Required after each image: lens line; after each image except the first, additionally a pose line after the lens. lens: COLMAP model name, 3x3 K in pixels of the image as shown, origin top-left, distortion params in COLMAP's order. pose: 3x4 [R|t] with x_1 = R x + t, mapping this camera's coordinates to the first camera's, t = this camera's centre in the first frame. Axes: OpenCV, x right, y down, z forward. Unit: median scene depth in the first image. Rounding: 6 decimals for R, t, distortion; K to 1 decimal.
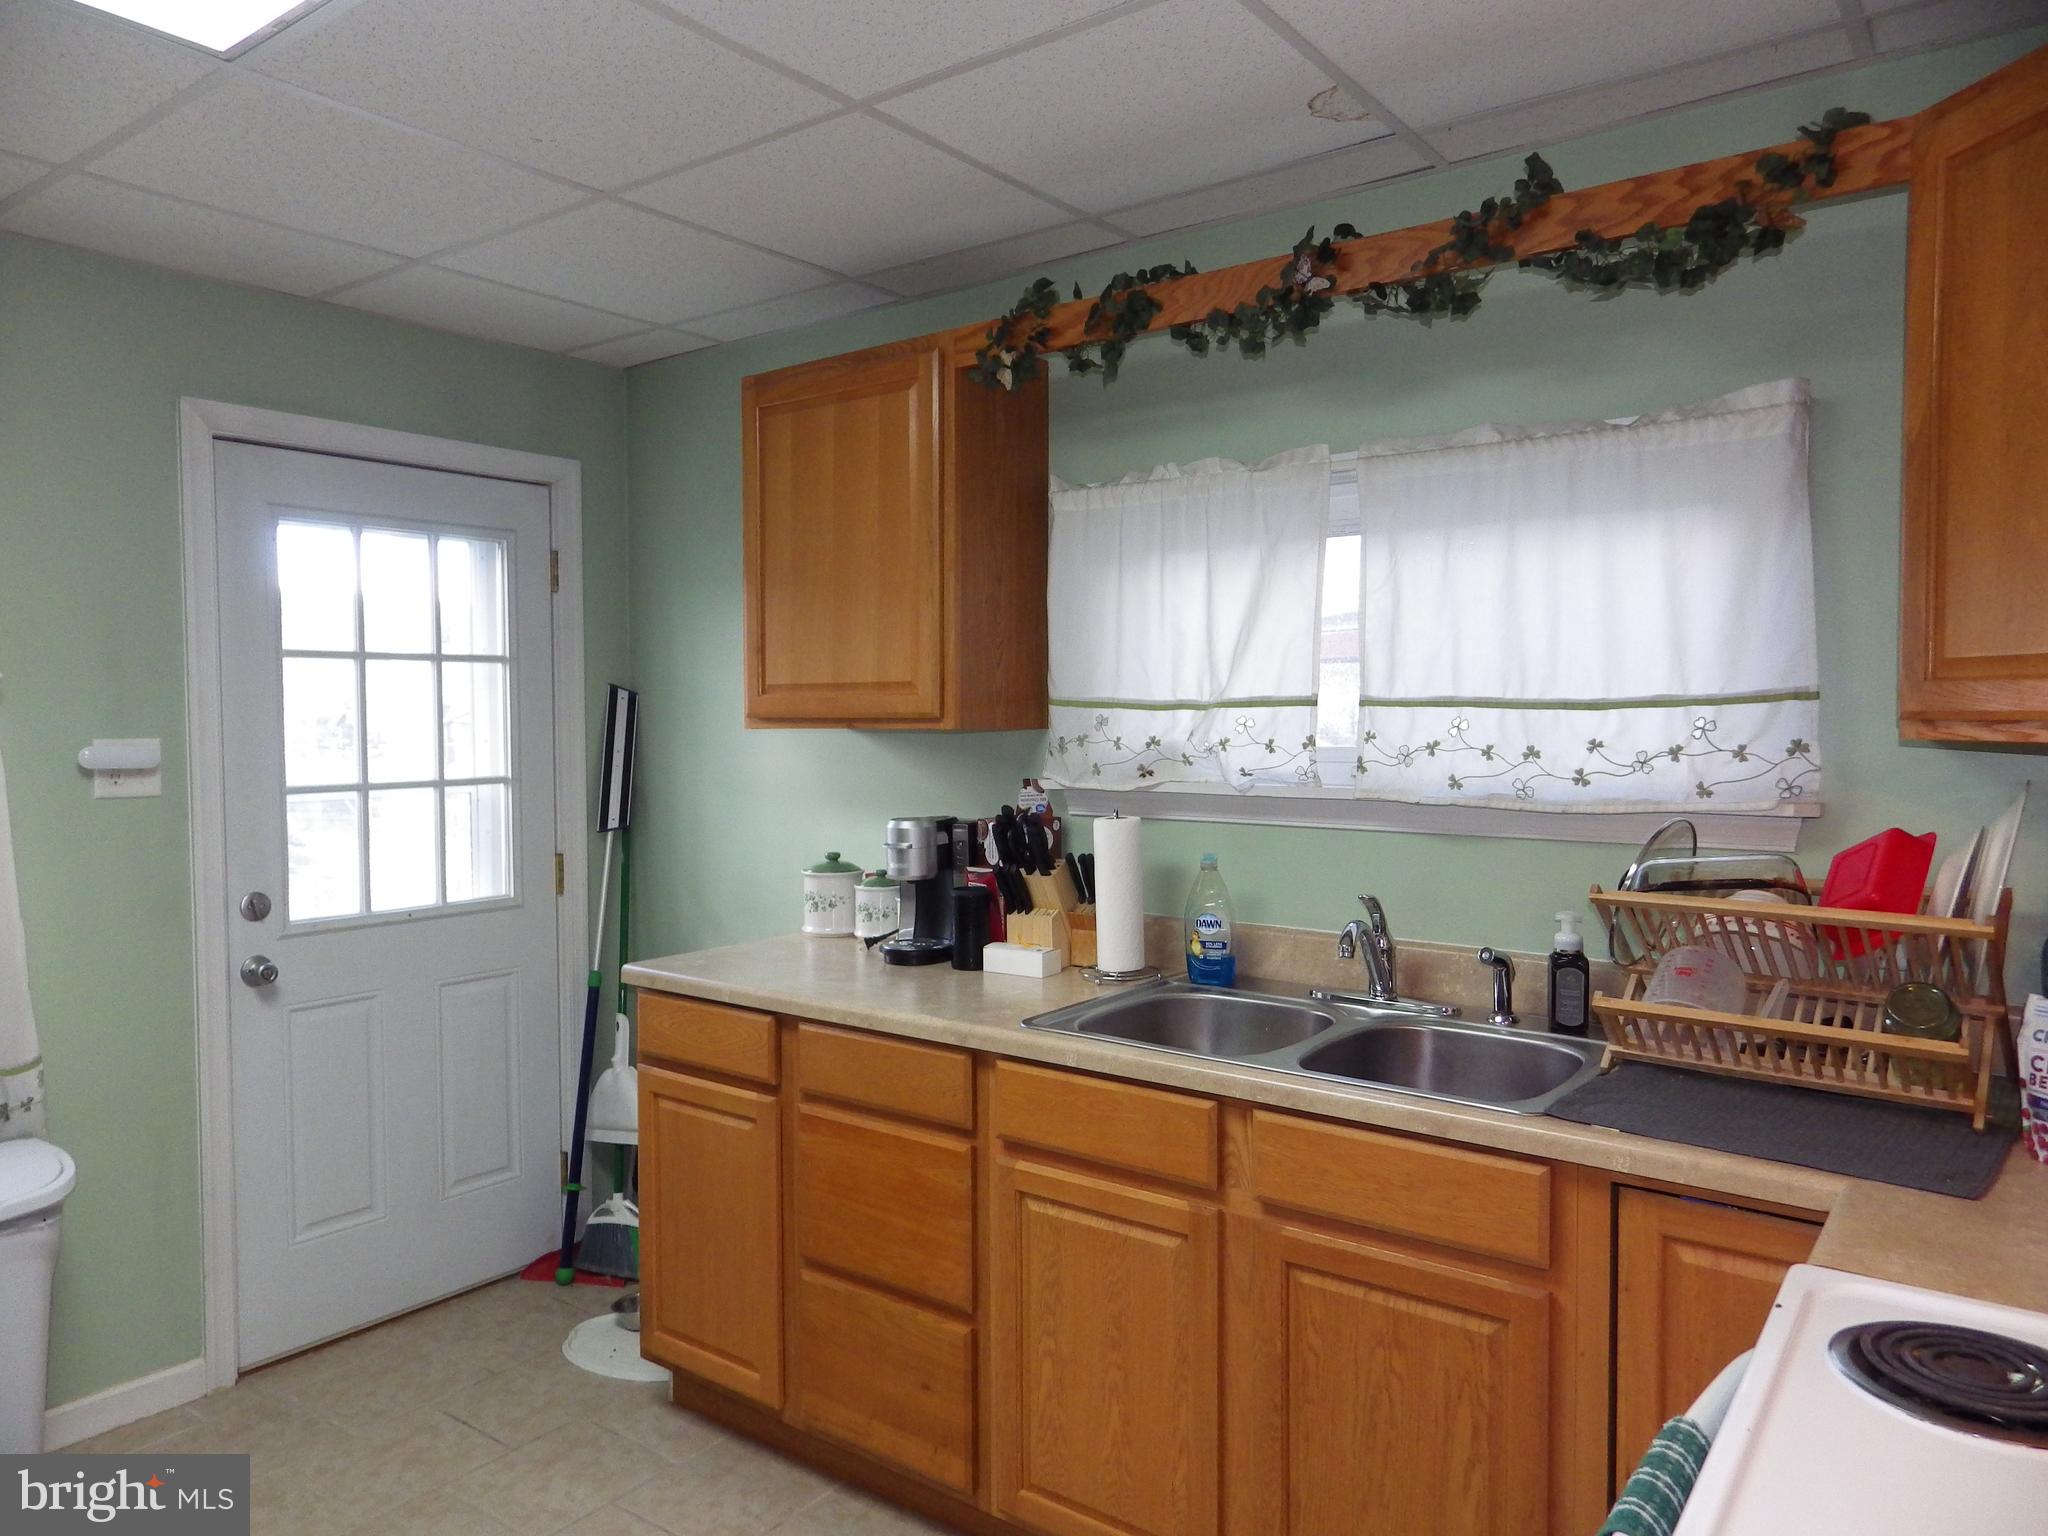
lens RADIAL K [[1369.4, 0, 1023.0], [0, 1369.4, 758.1], [0, 0, 1]] dist [0.011950, -0.006218]
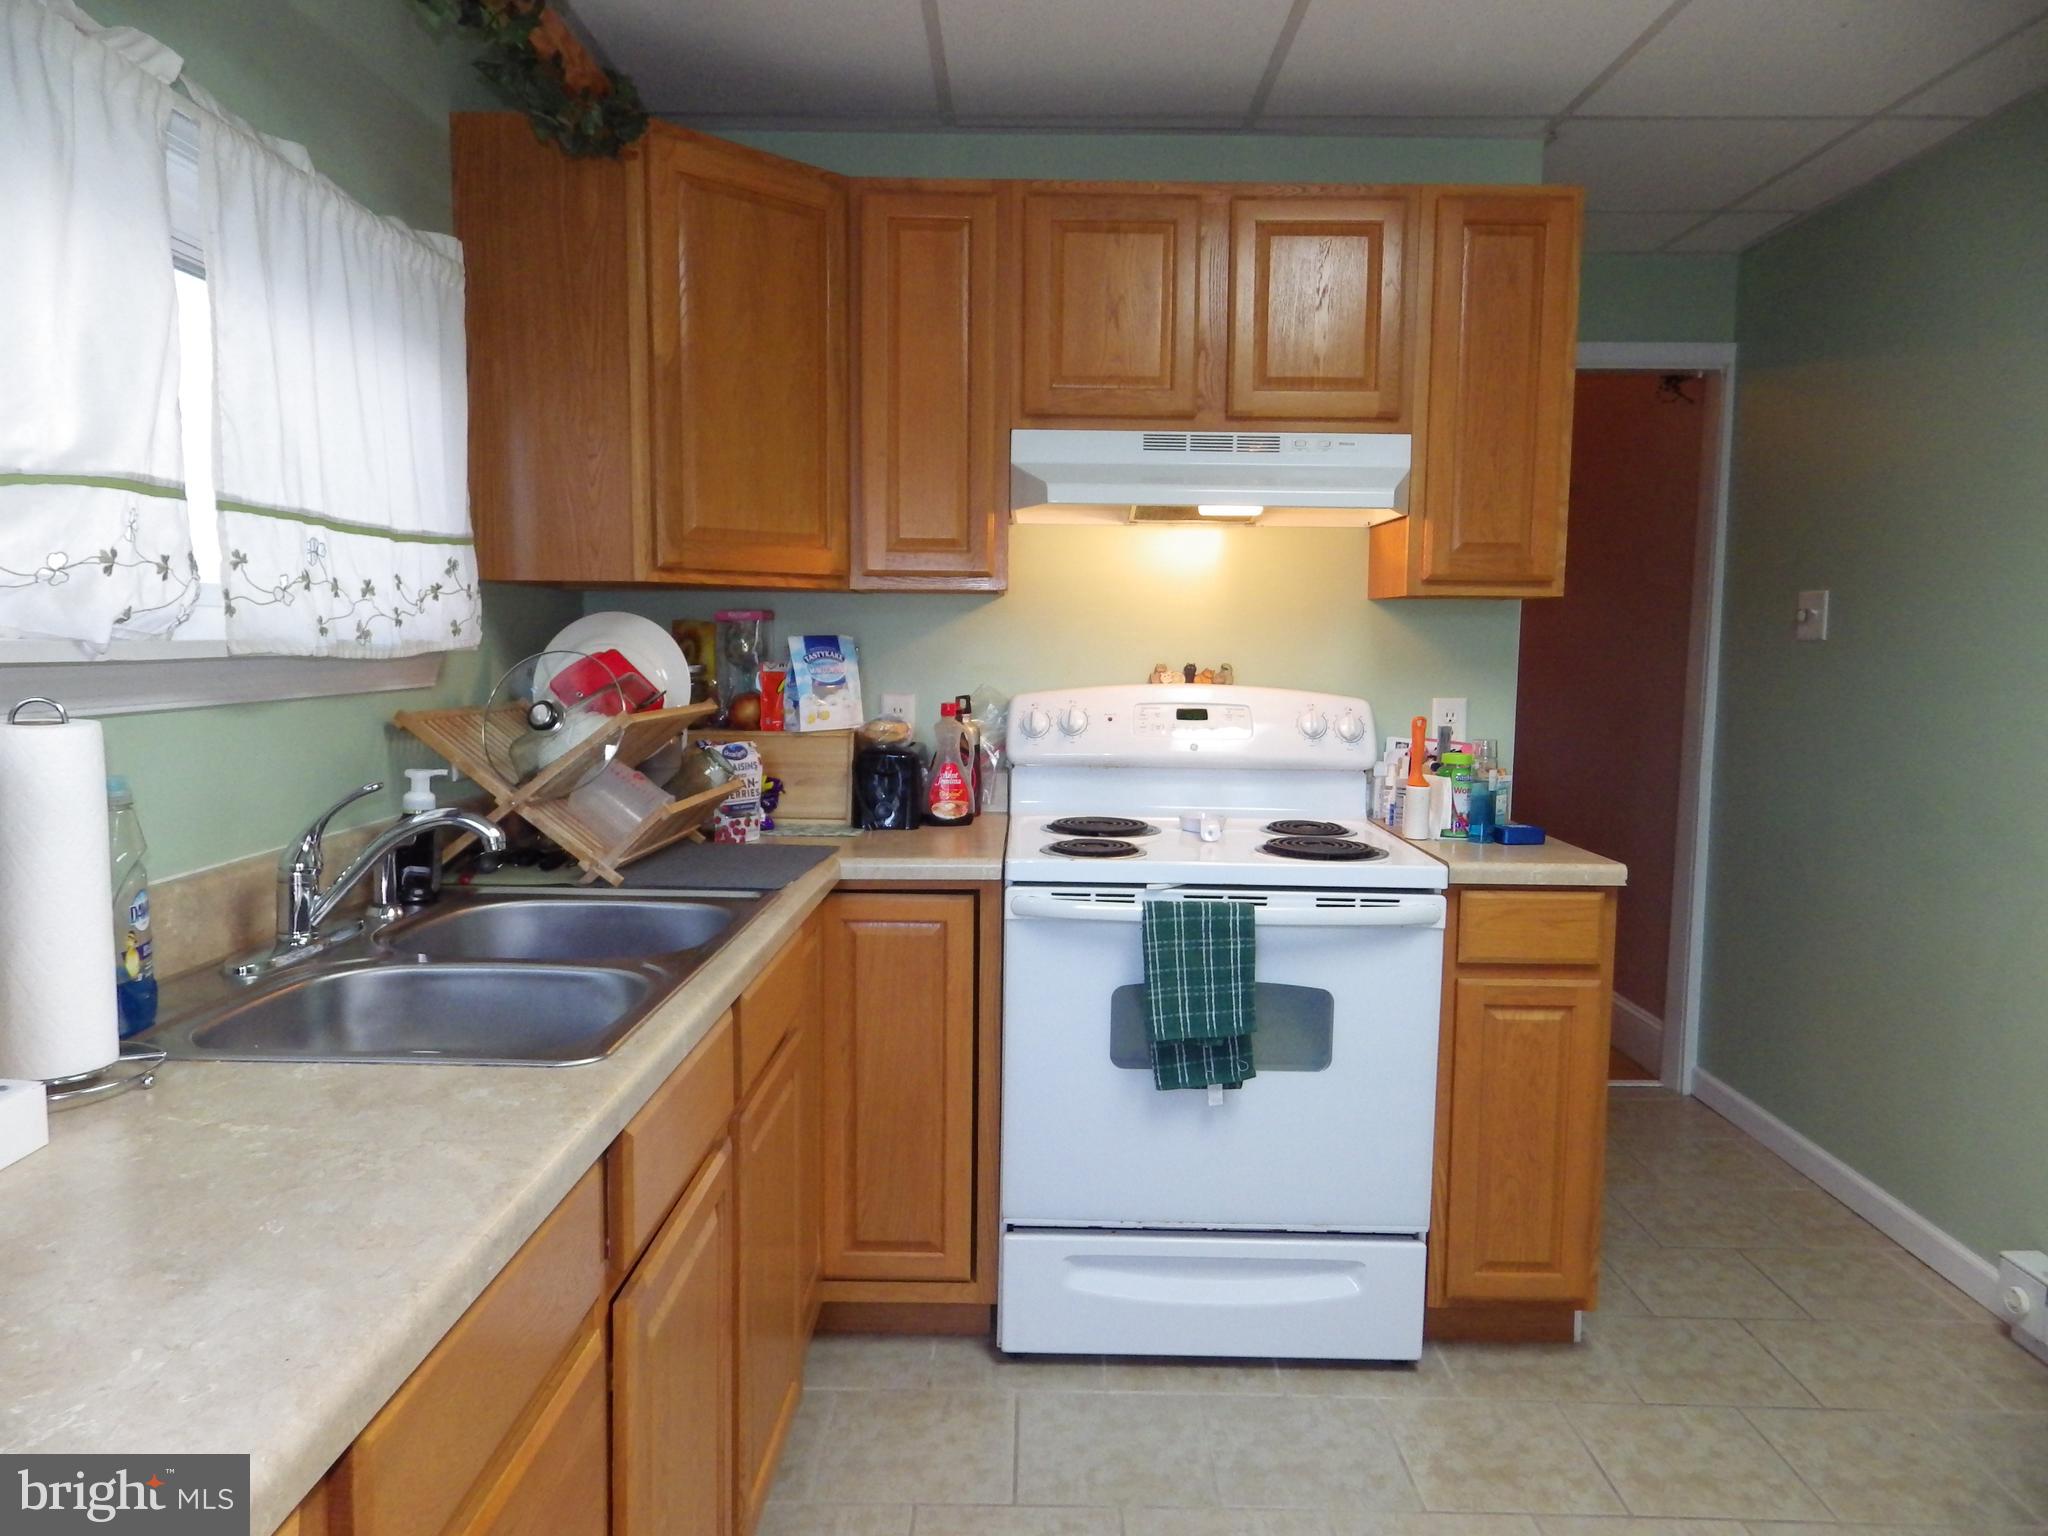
lens RADIAL K [[1369.4, 0, 1024.8], [0, 1369.4, 766.8], [0, 0, 1]] dist [0.011950, -0.006218]
pose [[-0.593534, -0.082405, 0.800579, -0.506920], [0.017843, 0.993152, 0.115455, 0.013709], [-0.804611, 0.082812, -0.587999, 1.112084]]
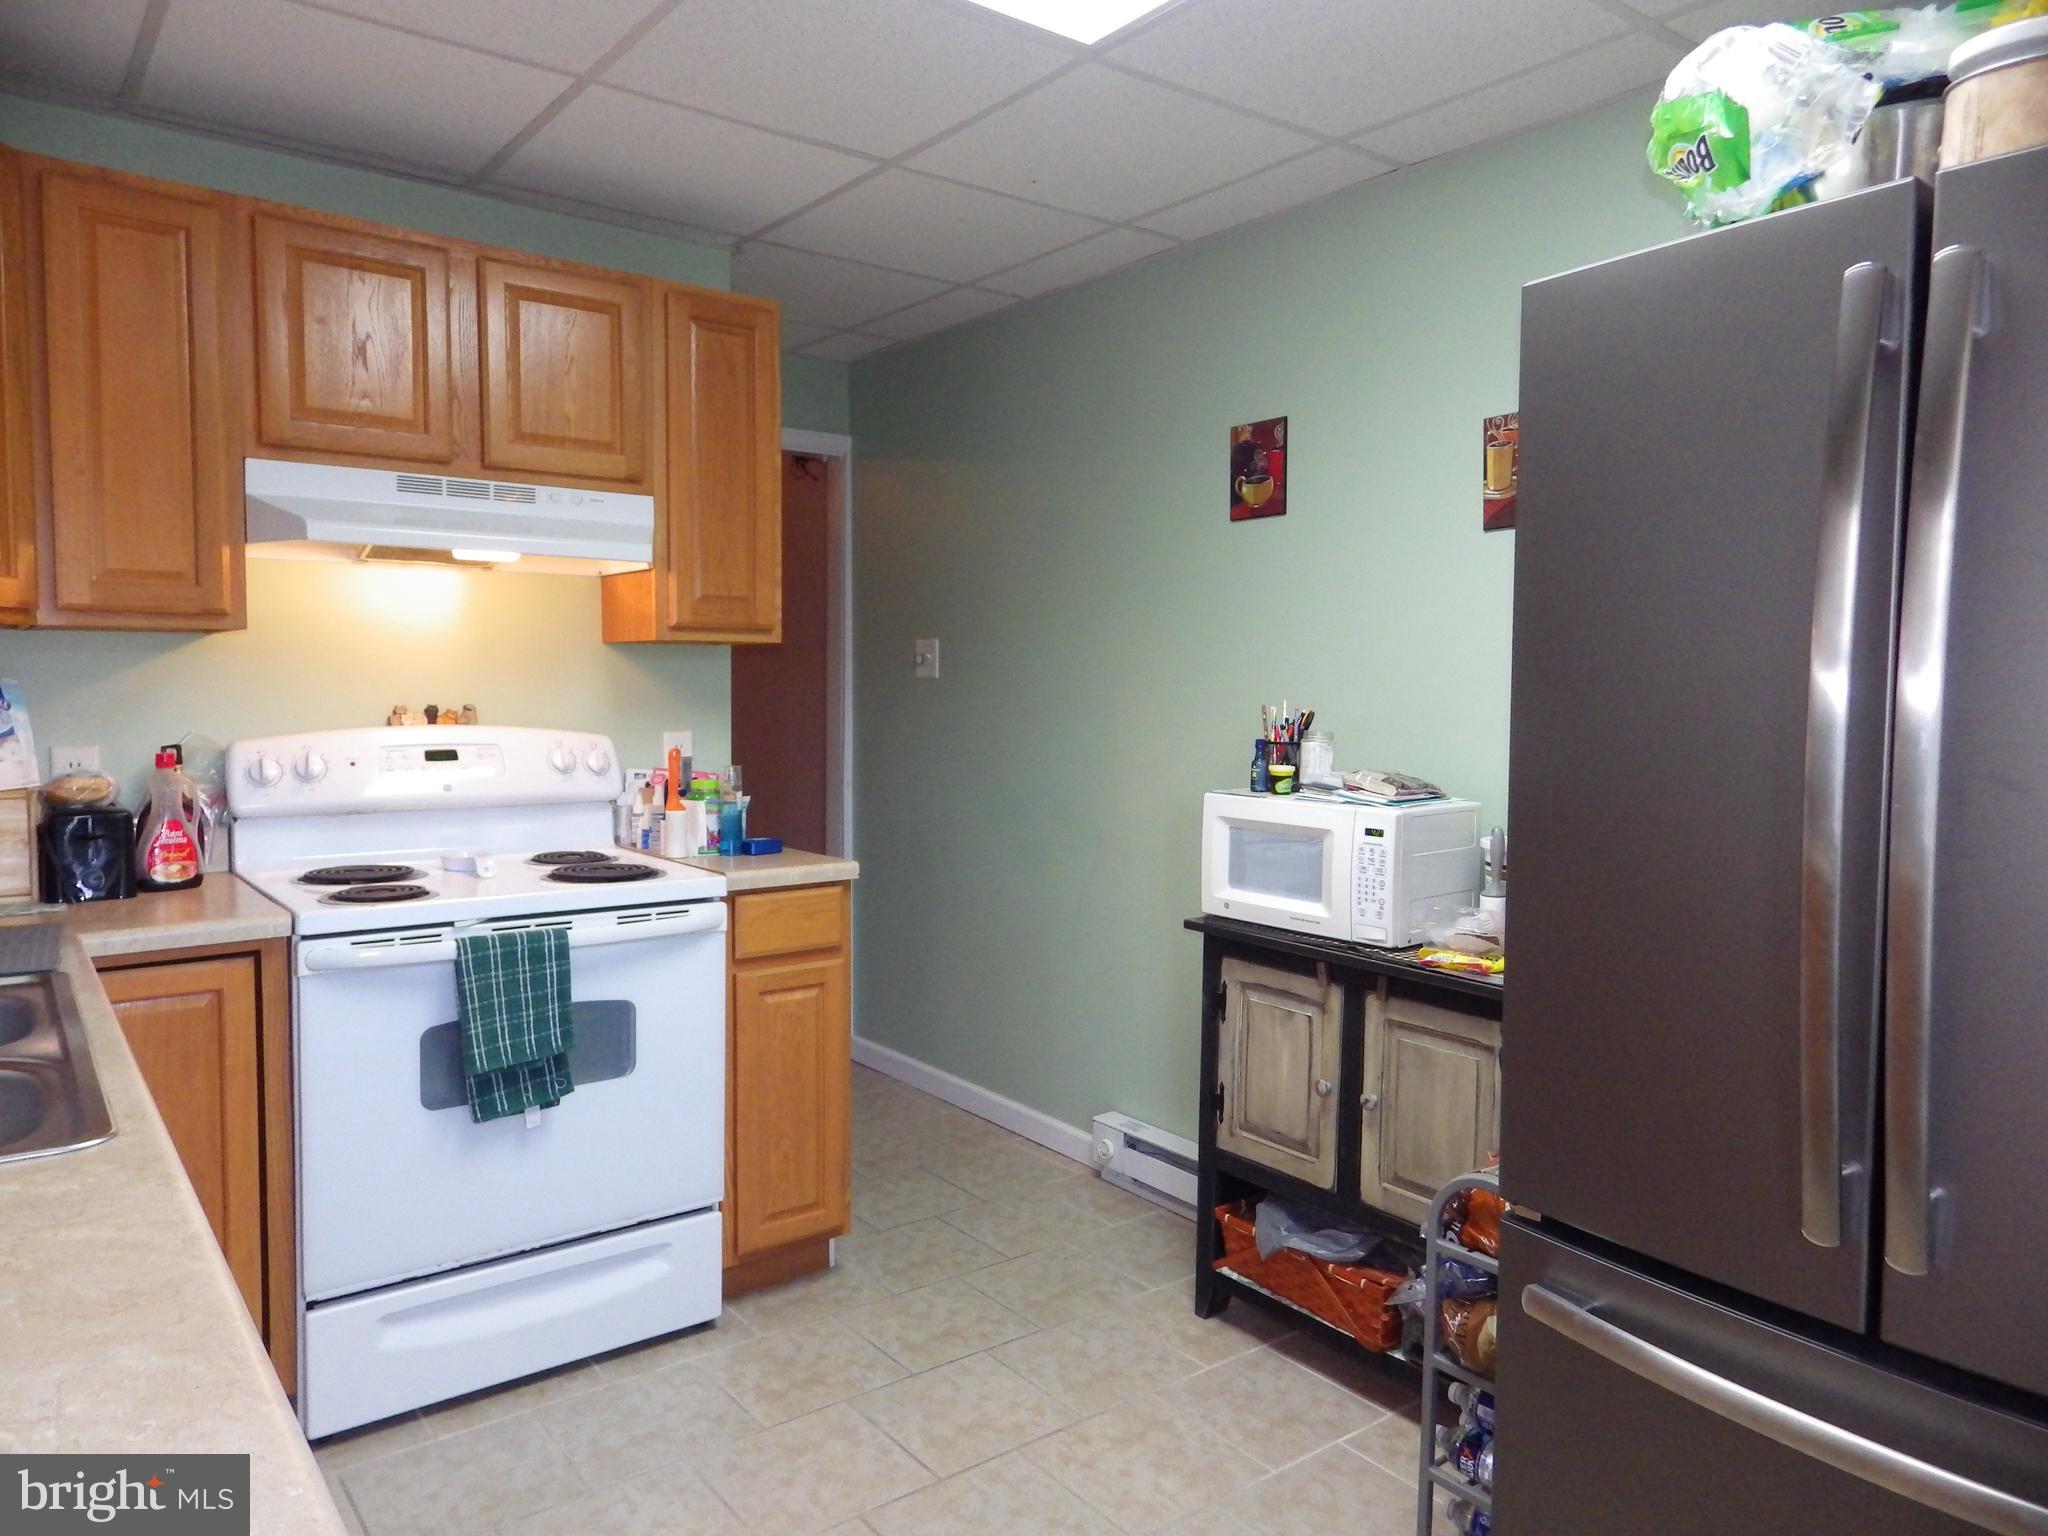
lens RADIAL K [[1369.4, 0, 1025.5], [0, 1369.4, 772.0], [0, 0, 1]] dist [0.011950, -0.006218]
pose [[-0.965377, -0.020889, 0.260022, -0.437763], [0.005118, 0.995080, 0.098942, 0.007415], [-0.260810, 0.096847, -0.960520, 1.307342]]
